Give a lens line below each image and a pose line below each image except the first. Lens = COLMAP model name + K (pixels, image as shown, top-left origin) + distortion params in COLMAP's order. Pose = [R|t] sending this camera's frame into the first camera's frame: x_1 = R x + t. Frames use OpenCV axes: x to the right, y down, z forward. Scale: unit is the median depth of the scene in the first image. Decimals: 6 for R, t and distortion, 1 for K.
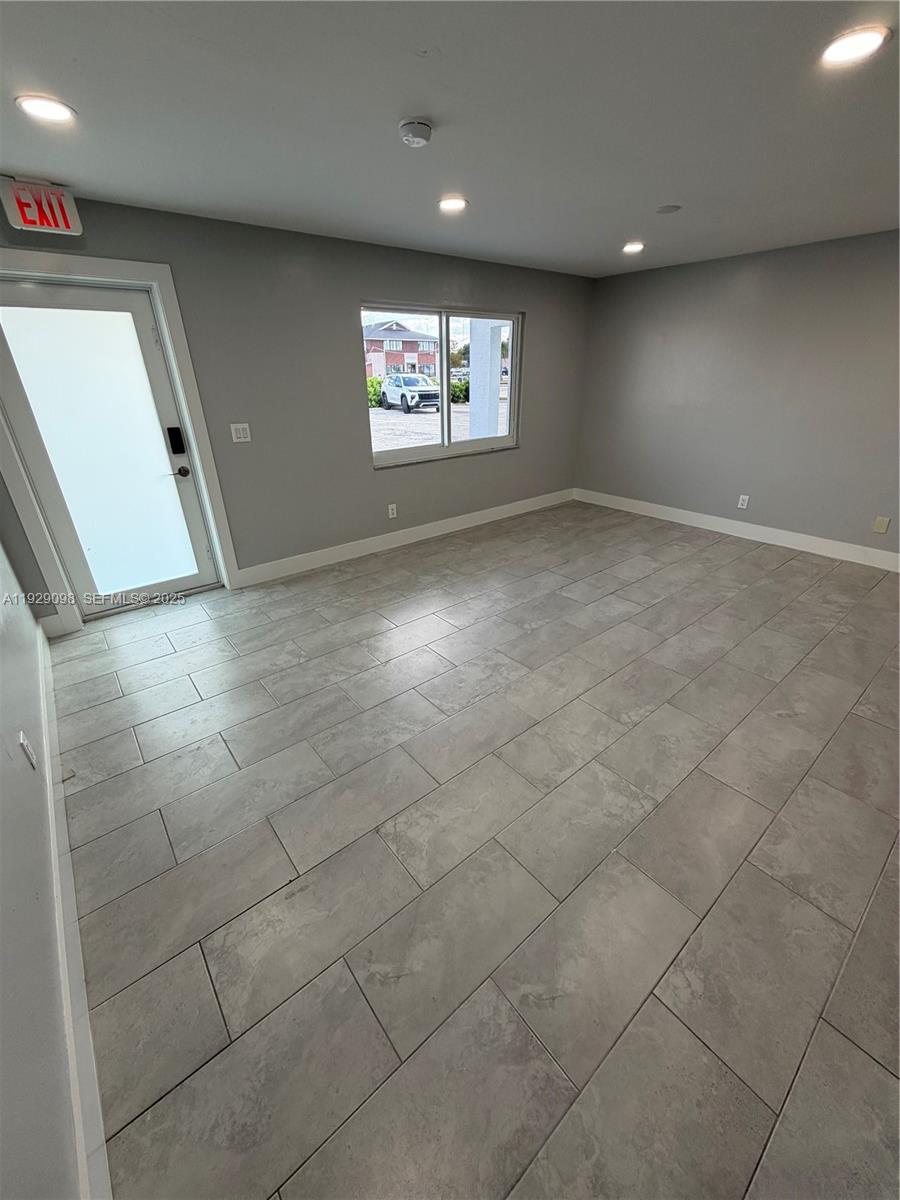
lens RADIAL K [[476.1, 0, 450.0], [0, 476.1, 600.0], [0, 0, 1]] dist [-0.000497, -0.016206]
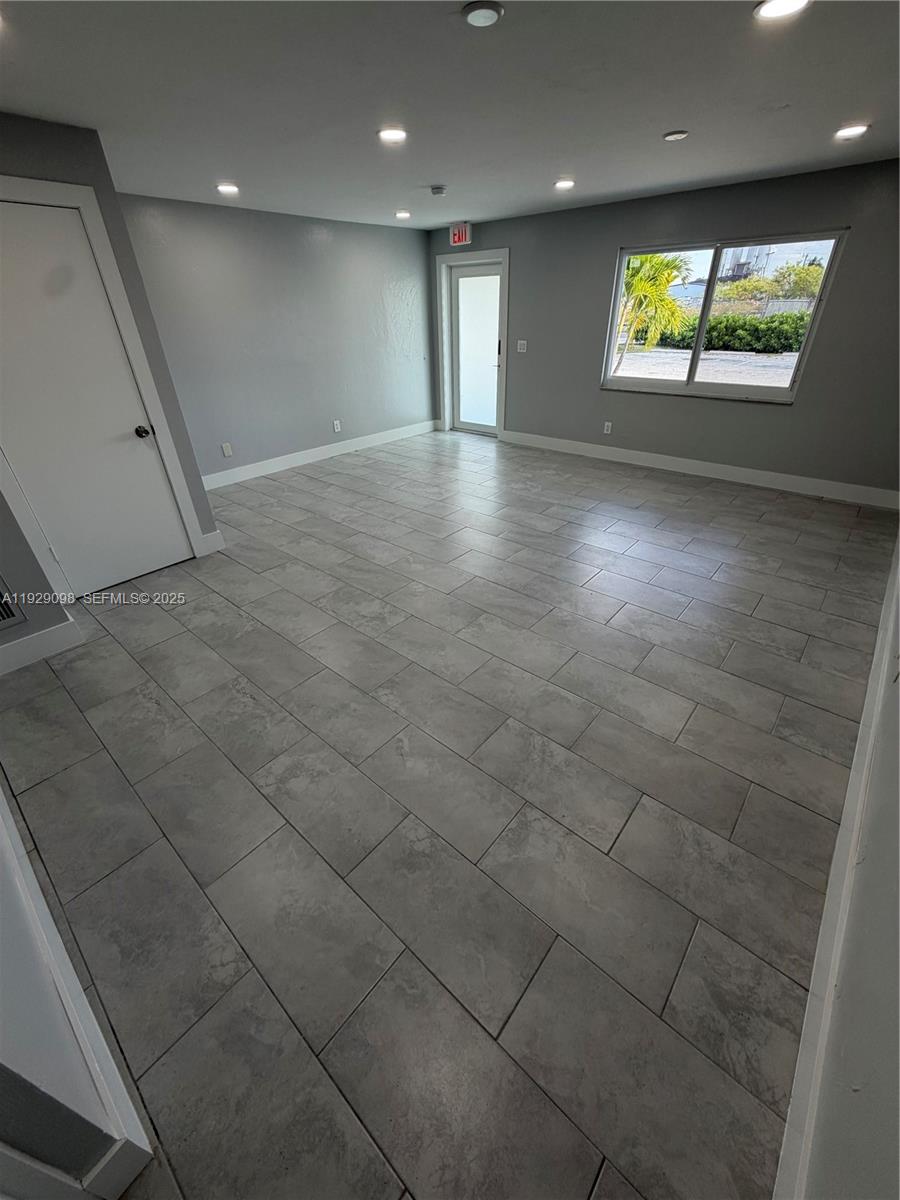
lens RADIAL K [[485.1, 0, 447.7], [0, 485.1, 596.9], [0, 0, 1]] dist [-0.000548, 0.000375]
pose [[0.163020, 0.517958, -0.839729, 1.182604], [-0.408919, 0.810041, 0.420261, -0.206735], [0.897892, 0.274871, 0.343856, 0.346483]]
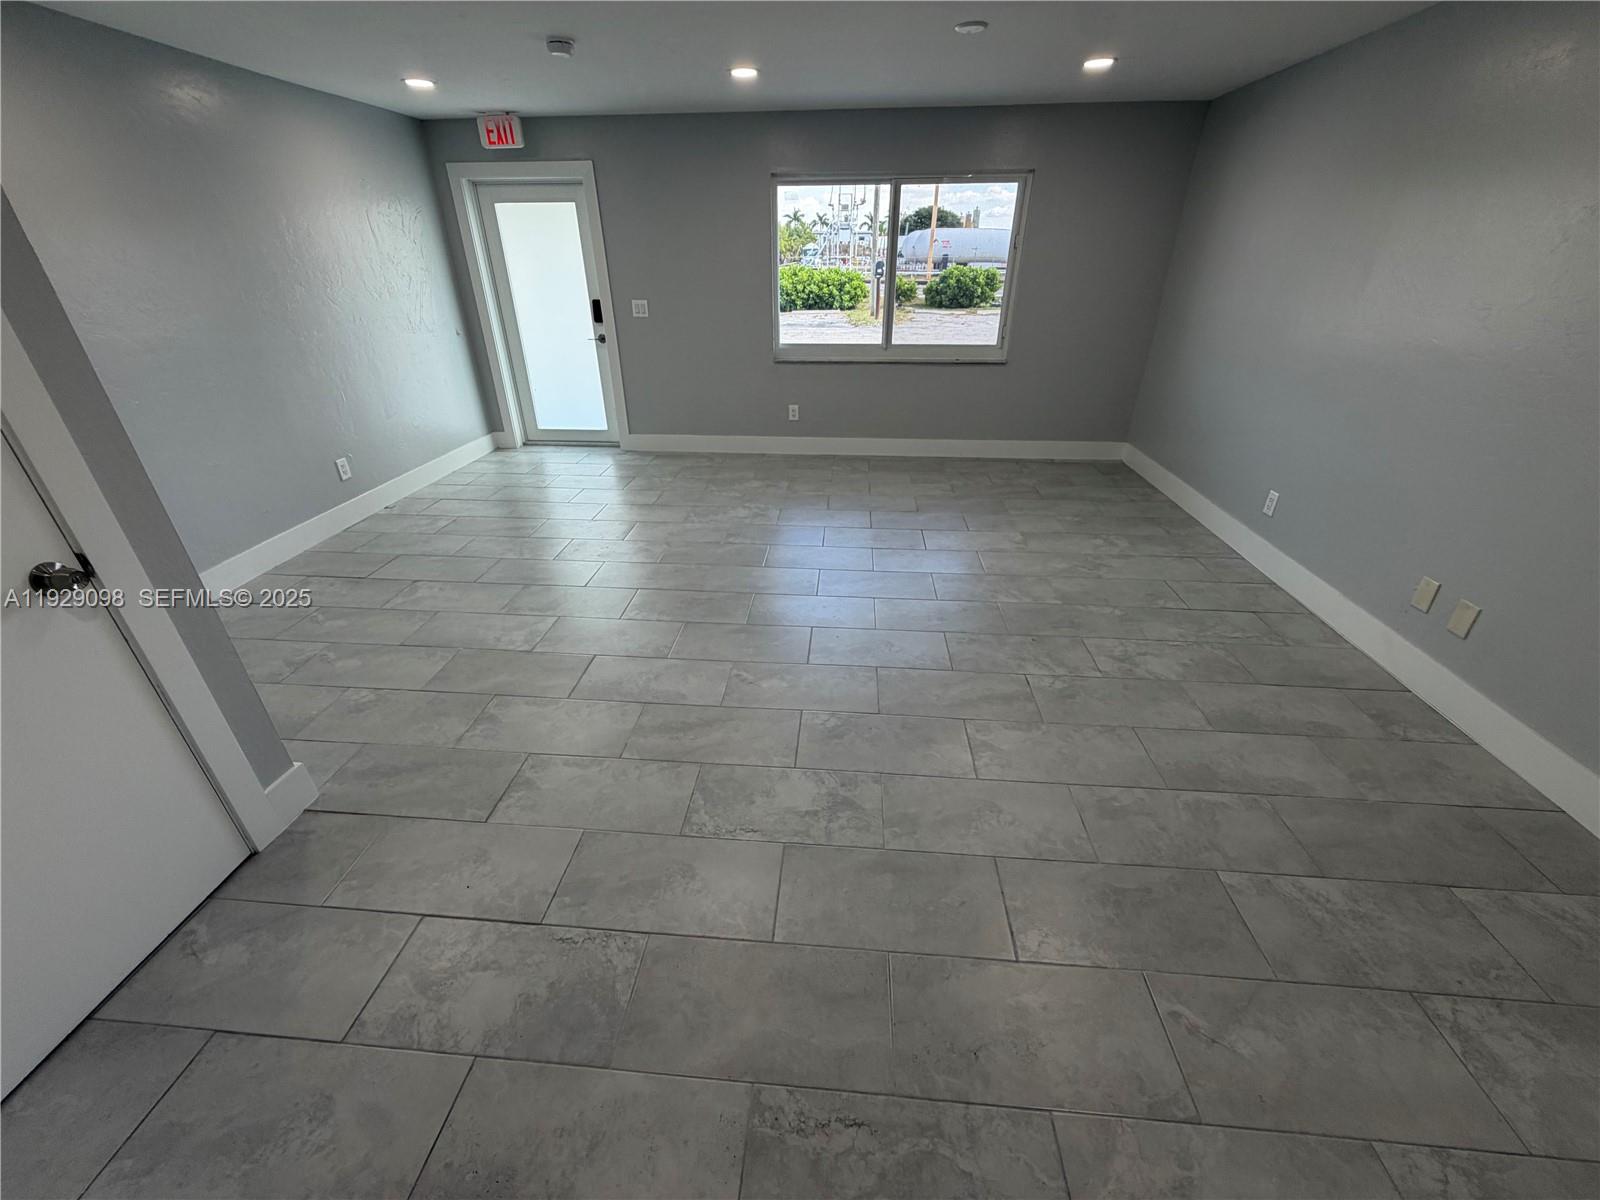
lens RADIAL K [[646.9, 0, 795.9], [0, 646.9, 596.6], [0, 0, 1]] dist [-0.000548, 0.000375]
pose [[0.717171, 0.339242, -0.608754, 0.810069], [-0.307354, 0.937945, 0.160599, -0.062623], [0.625459, 0.071926, 0.776935, 0.082619]]
